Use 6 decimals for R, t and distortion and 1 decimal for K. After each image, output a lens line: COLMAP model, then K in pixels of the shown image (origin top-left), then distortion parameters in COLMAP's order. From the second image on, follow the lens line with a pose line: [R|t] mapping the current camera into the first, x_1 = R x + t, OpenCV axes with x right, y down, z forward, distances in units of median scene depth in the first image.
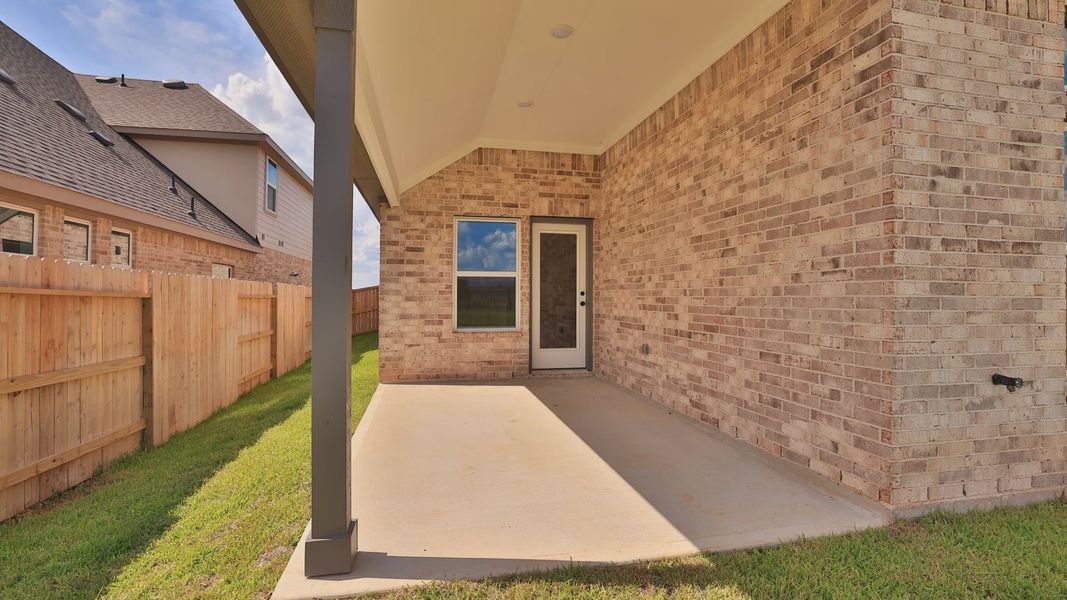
lens RADIAL K [[491.1, 0, 529.1], [0, 491.1, 295.9], [0, 0, 1]] dist [-0.013757, 0.000508]
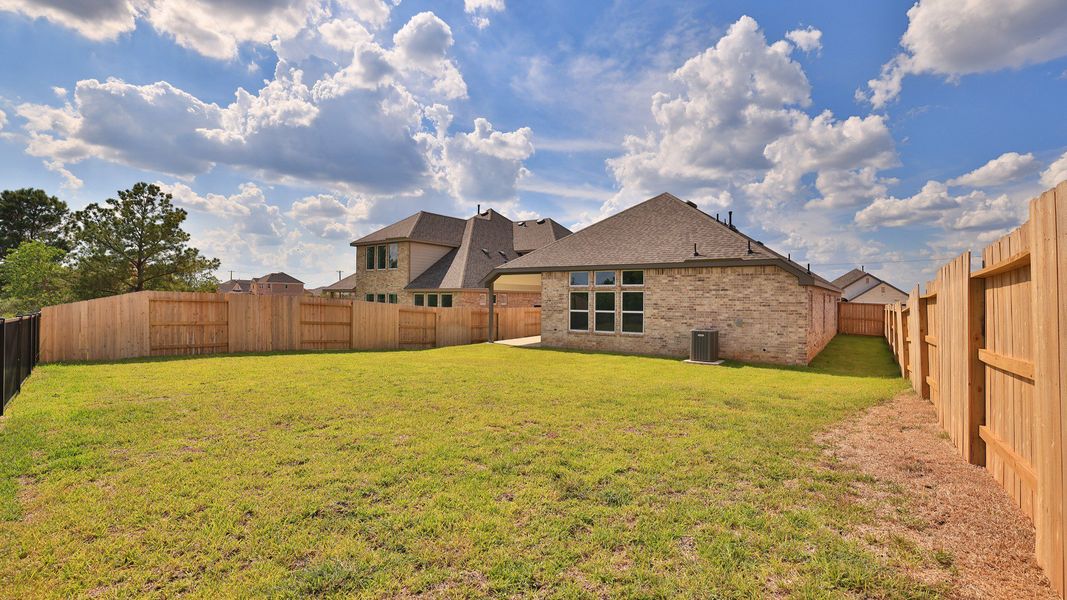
lens RADIAL K [[491.1, 0, 532.4], [0, 491.1, 291.3], [0, 0, 1]] dist [-0.013757, 0.000508]
pose [[0.690255, -0.011032, -0.723482, 2.456318], [-0.000602, 0.999875, -0.015821, -0.113136], [0.723566, 0.011356, 0.690162, -1.742253]]
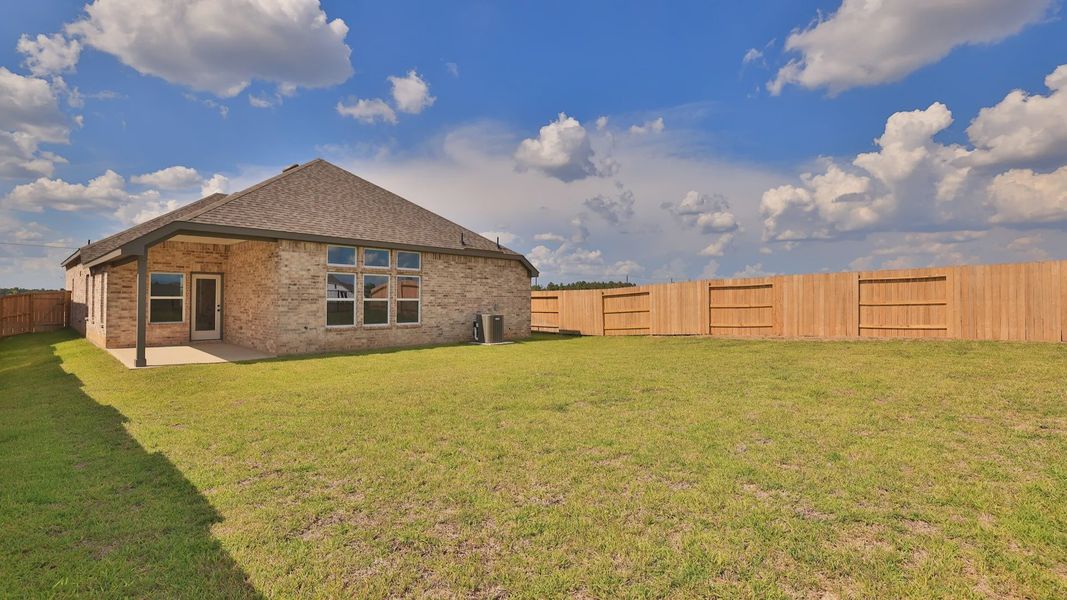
lens RADIAL K [[491.1, 0, 529.5], [0, 491.1, 293.5], [0, 0, 1]] dist [-0.013757, 0.000508]
pose [[0.826579, 0.007274, 0.562773, 0.028499], [-0.006682, 0.999973, -0.003112, -0.068072], [-0.562780, -0.001188, 0.826606, -1.758032]]
